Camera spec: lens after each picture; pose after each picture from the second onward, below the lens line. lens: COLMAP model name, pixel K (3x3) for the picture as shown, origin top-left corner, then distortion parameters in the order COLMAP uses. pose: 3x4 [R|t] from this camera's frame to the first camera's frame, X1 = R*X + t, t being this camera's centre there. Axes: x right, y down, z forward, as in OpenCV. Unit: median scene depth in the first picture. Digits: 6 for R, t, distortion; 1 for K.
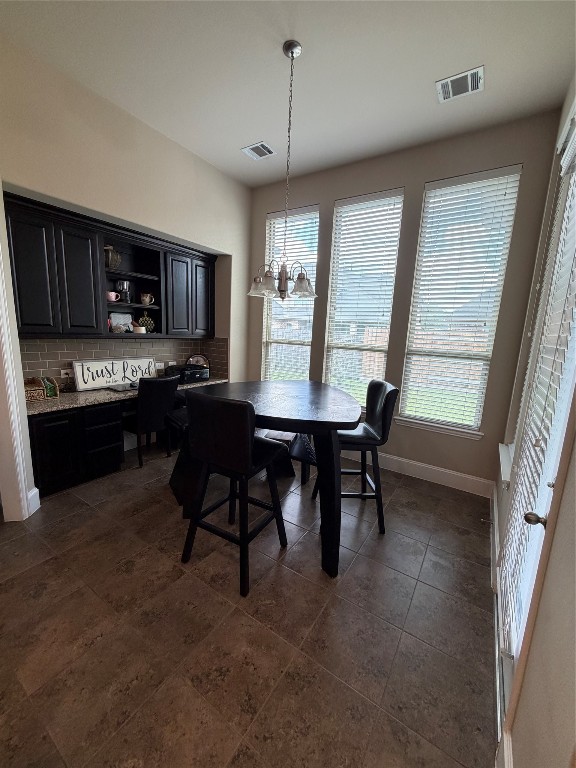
lens RADIAL K [[306.3, 0, 290.5], [0, 306.3, 383.7], [0, 0, 1]] dist [0.004170, -0.000830]
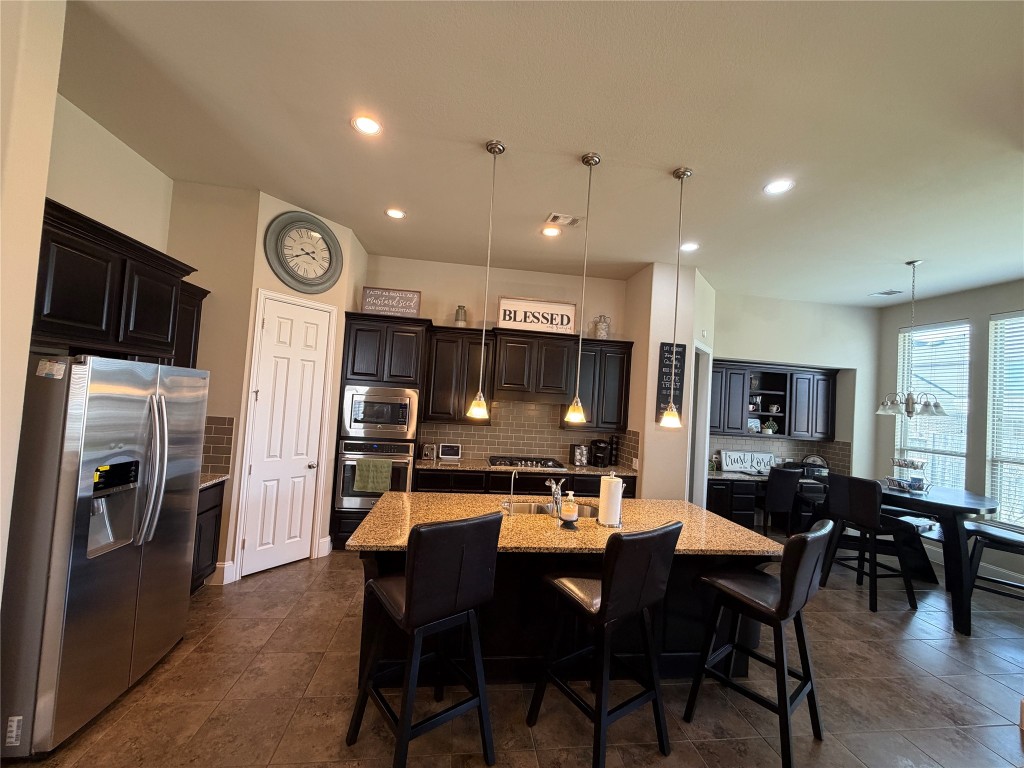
lens RADIAL K [[408.5, 0, 511.0], [0, 408.5, 383.3], [0, 0, 1]] dist [0.004170, -0.000830]
pose [[0.654457, -0.034330, -0.755319, 0.128388], [-0.166540, 0.967889, -0.188293, 0.141598], [0.737530, 0.249021, 0.627725, -0.980884]]
